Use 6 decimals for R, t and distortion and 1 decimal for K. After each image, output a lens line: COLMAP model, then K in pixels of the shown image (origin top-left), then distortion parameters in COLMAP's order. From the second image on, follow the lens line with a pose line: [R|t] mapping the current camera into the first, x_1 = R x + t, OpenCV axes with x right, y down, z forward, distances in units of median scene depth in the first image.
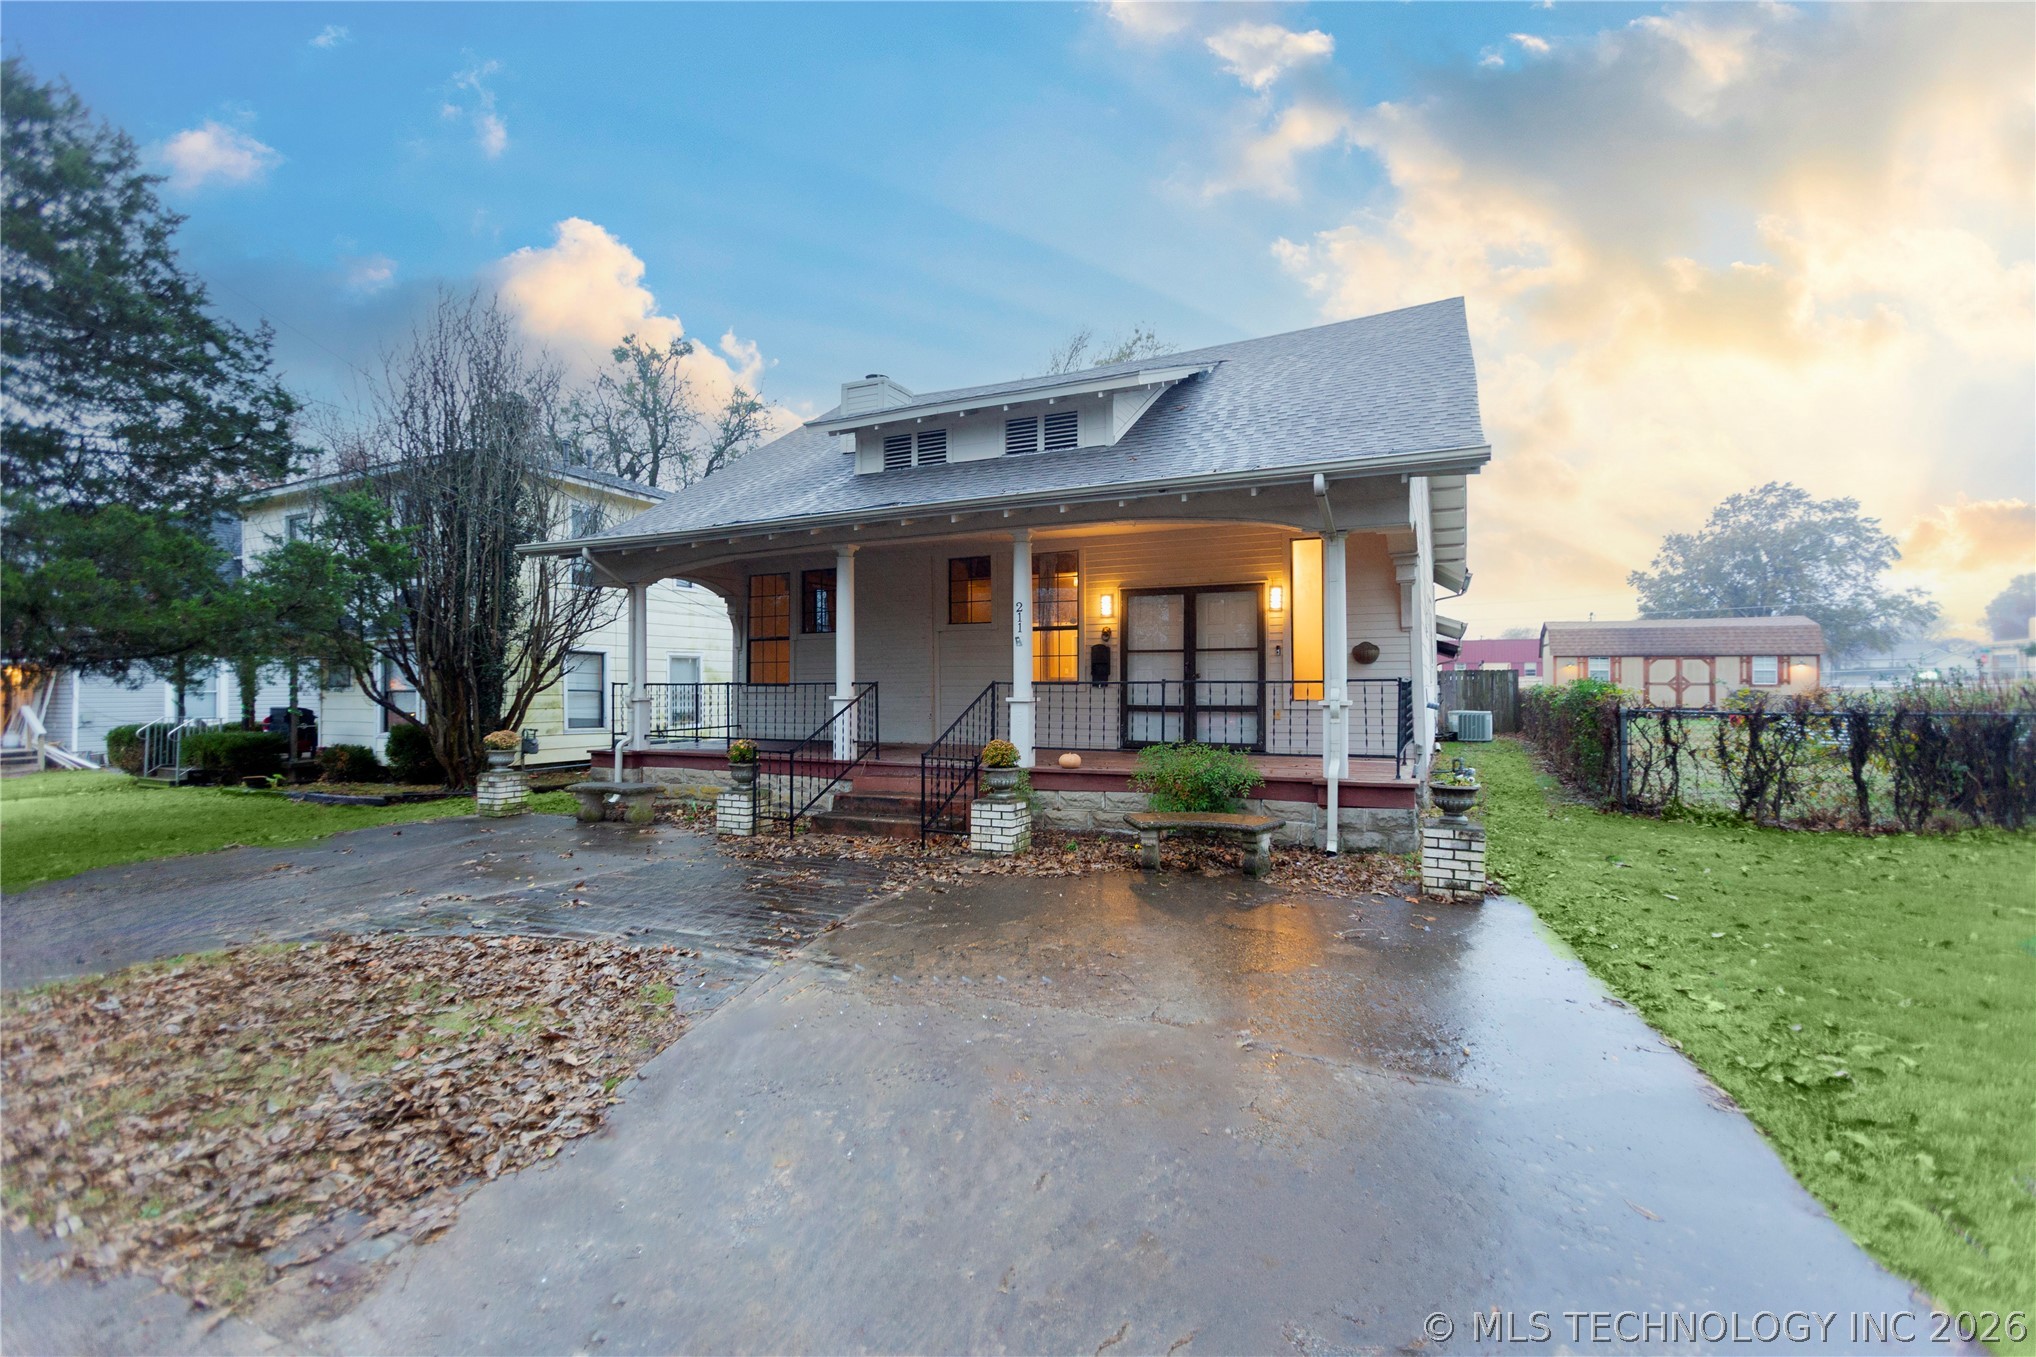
lens RADIAL K [[900.4, 0, 1012.3], [0, 900.4, 671.0], [0, 0, 1]] dist [-0.014693, 0.011799]
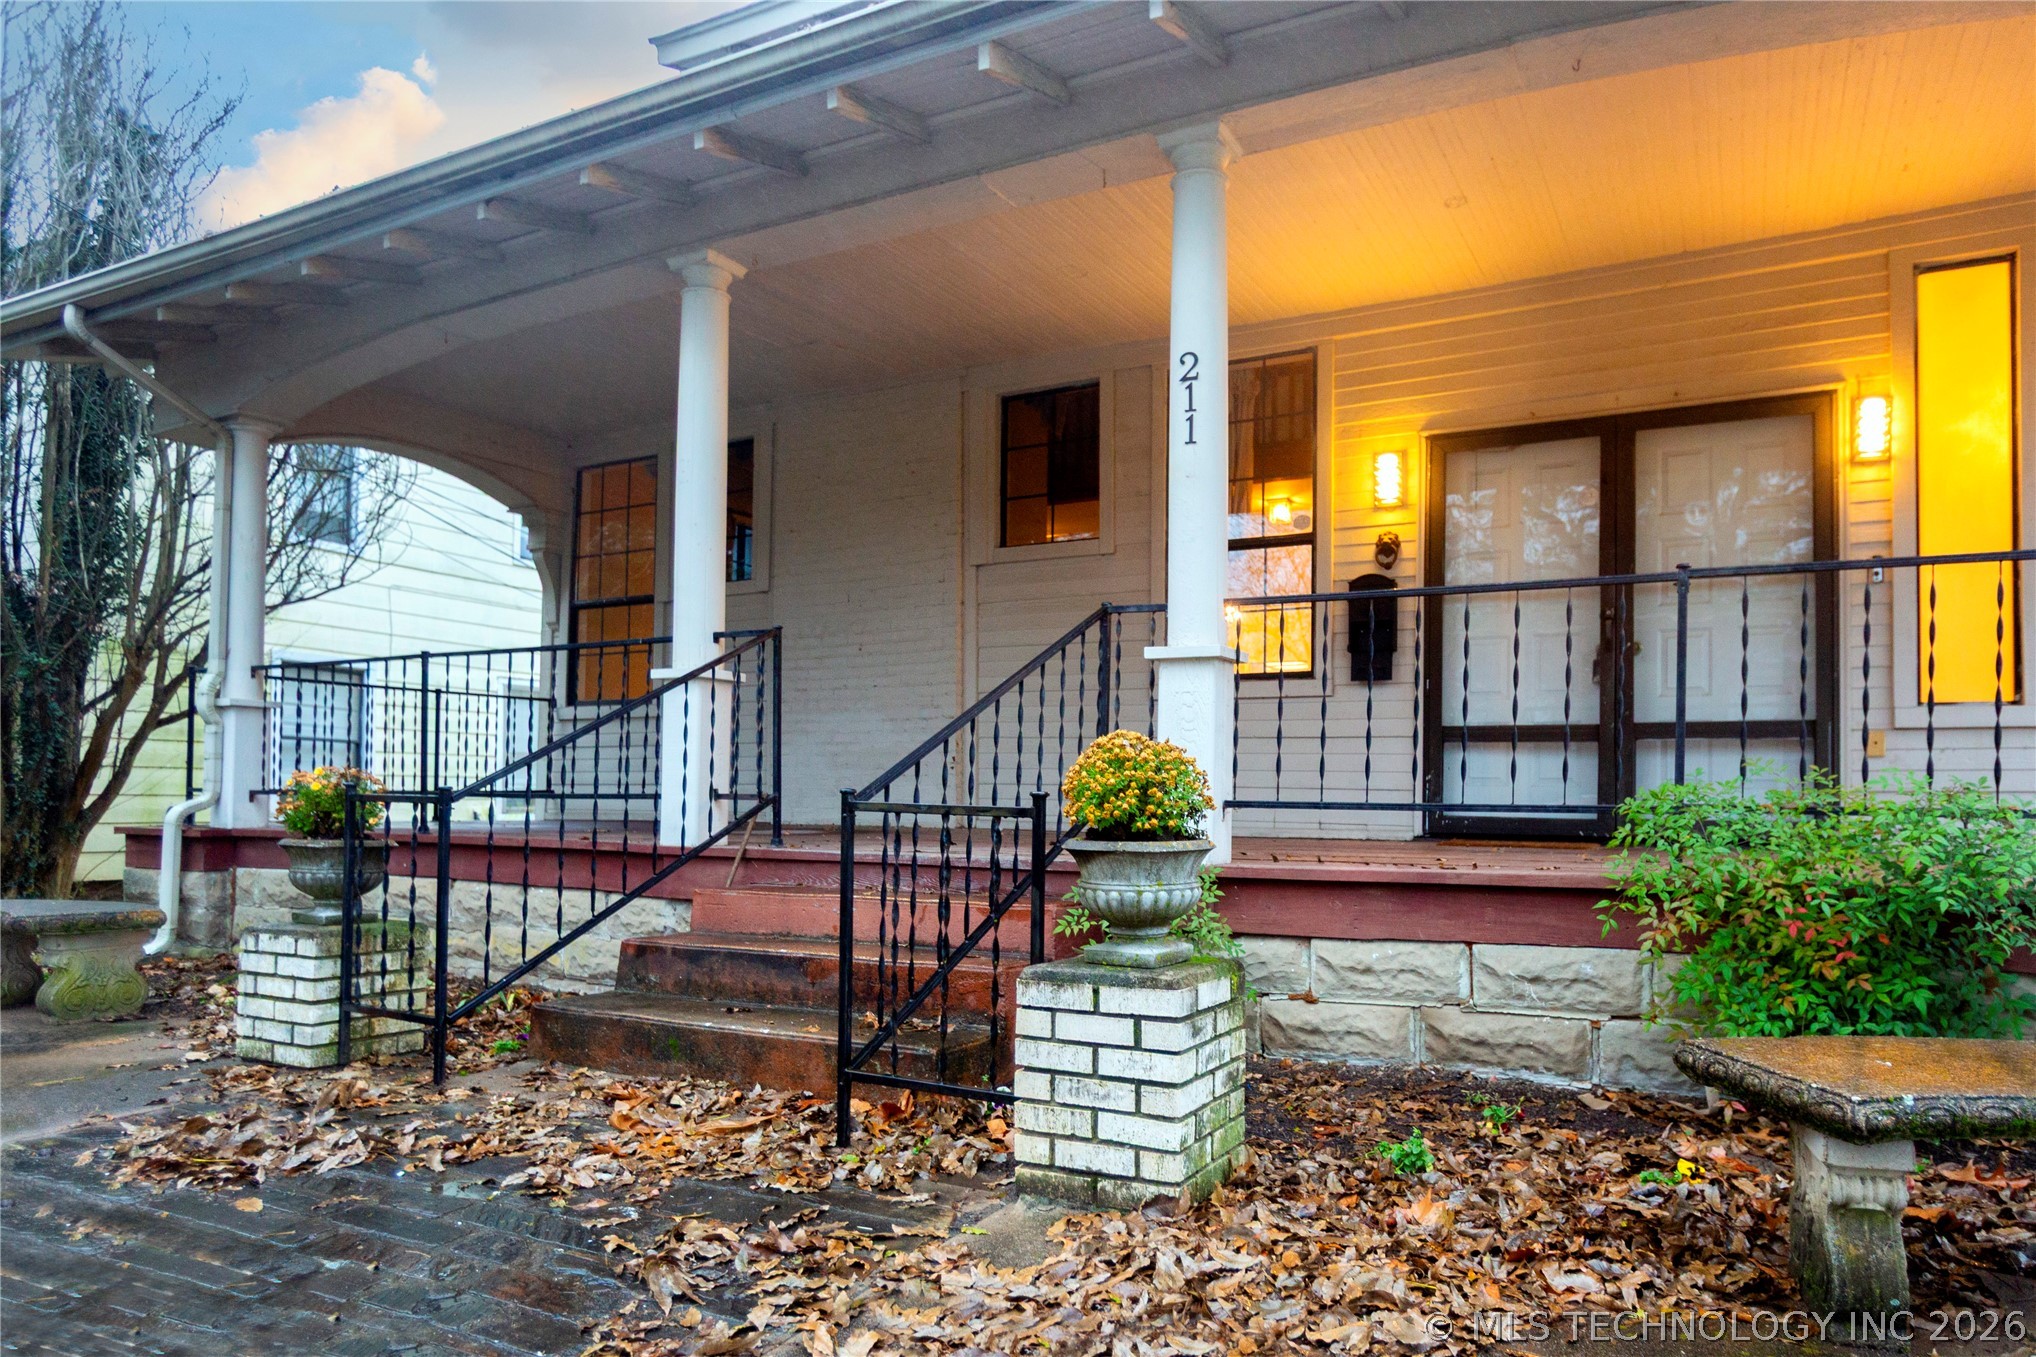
lens RADIAL K [[1255.4, 0, 1102.9], [0, 1255.4, 760.3], [0, 0, 1]] dist [-0.002352, 0.000226]
pose [[0.999770, 0.012480, -0.017417, -0.011908], [-0.012705, 0.999836, -0.012896, 0.066744], [0.017254, 0.013114, 0.999765, 0.483034]]
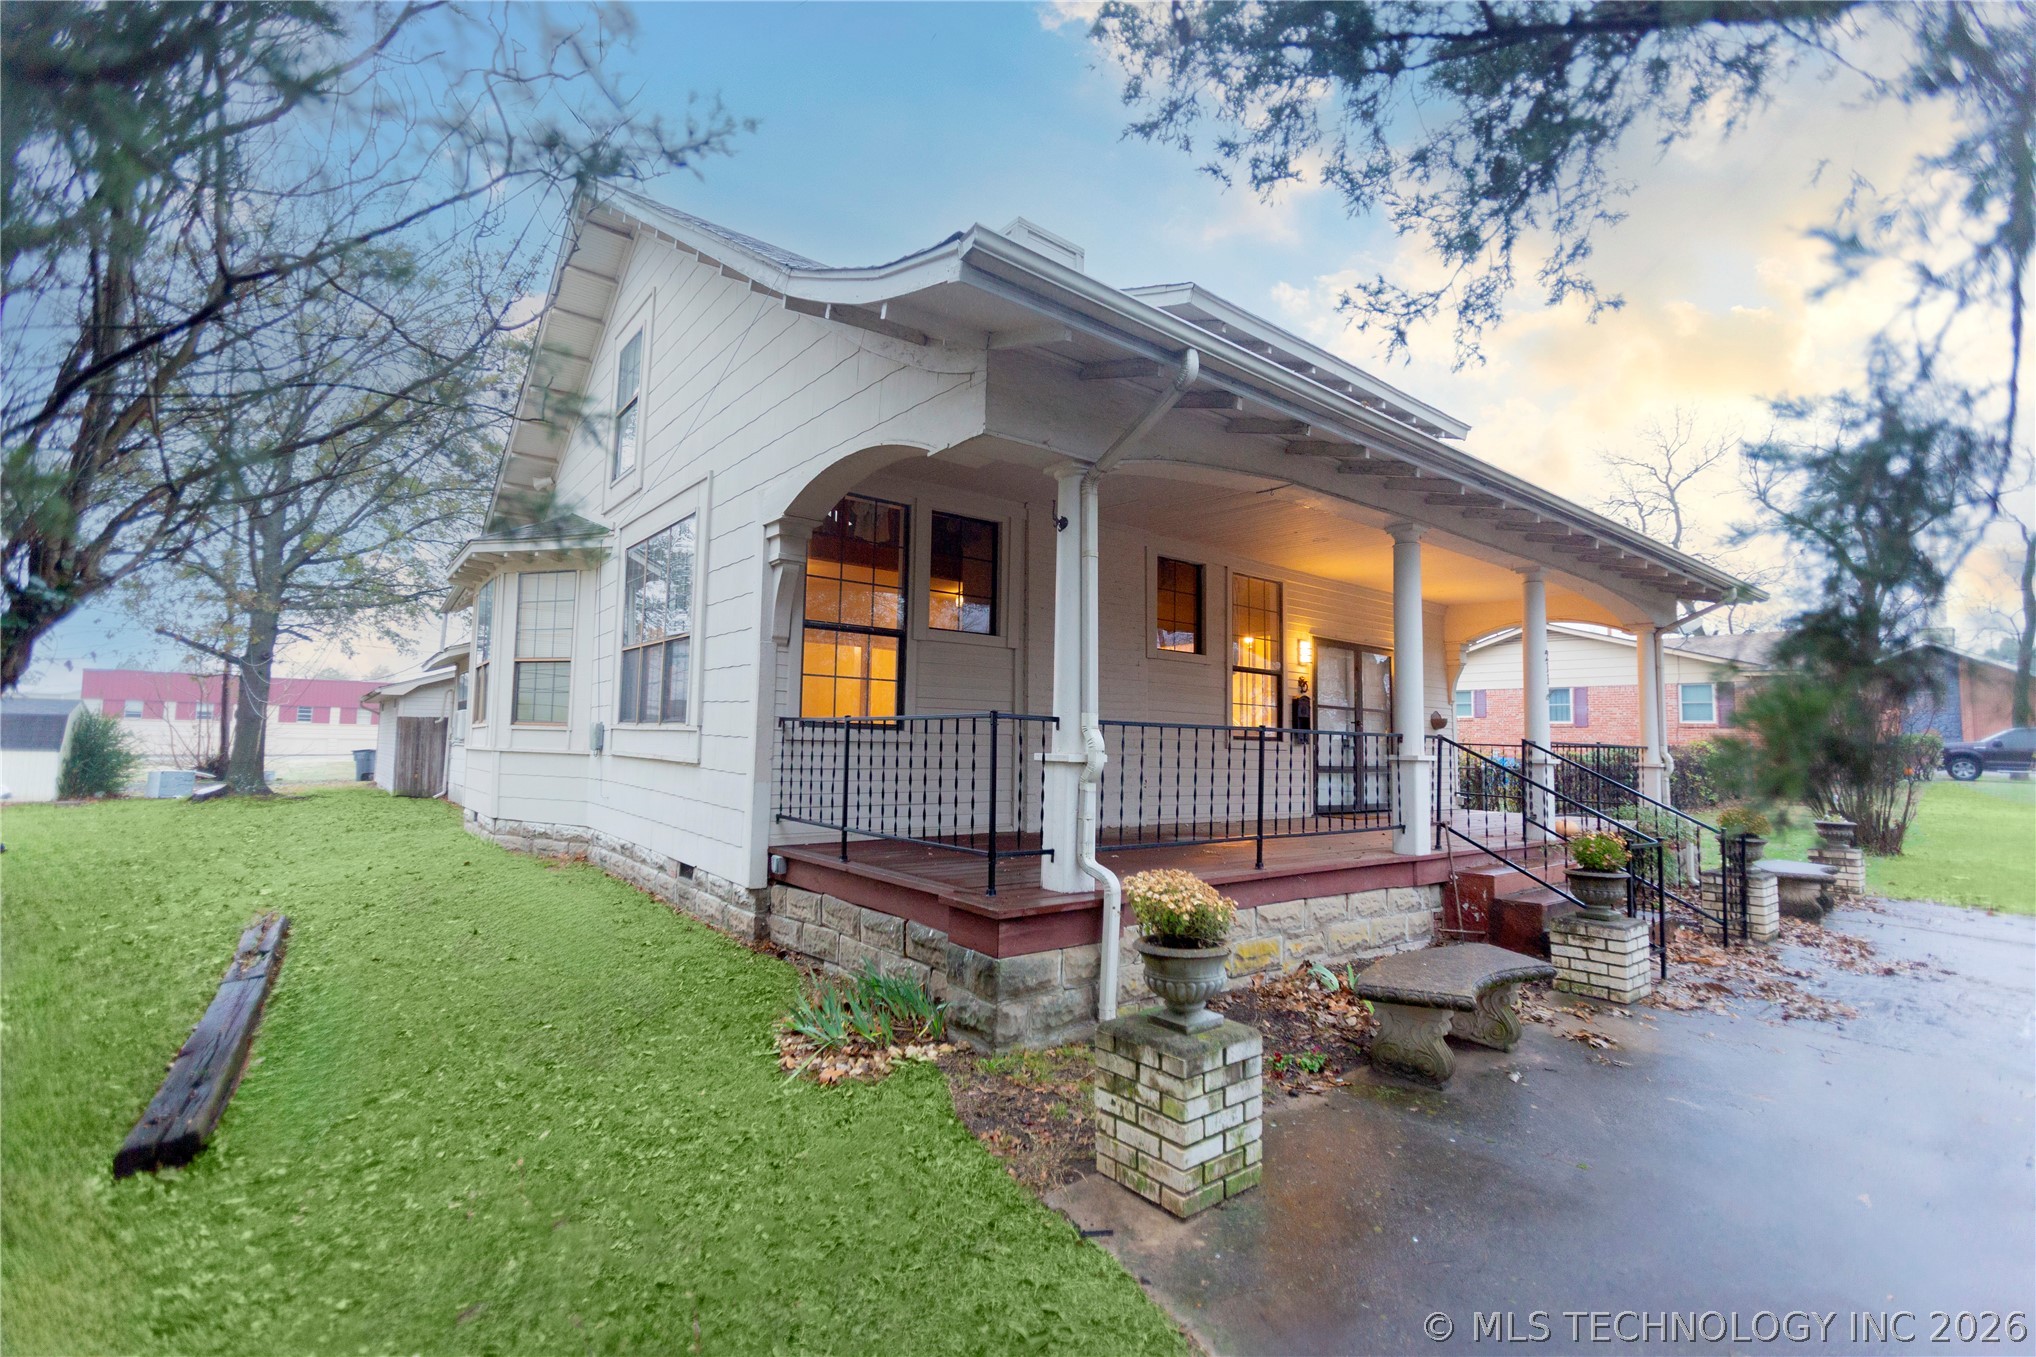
lens RADIAL K [[900.4, 0, 1012.3], [0, 900.4, 671.0], [0, 0, 1]] dist [-0.014693, 0.011799]
pose [[0.439570, 0.087840, 0.893903, -0.872832], [-0.038139, 0.996134, -0.079131, 0.029285], [-0.897398, 0.000691, 0.441221, 0.951229]]
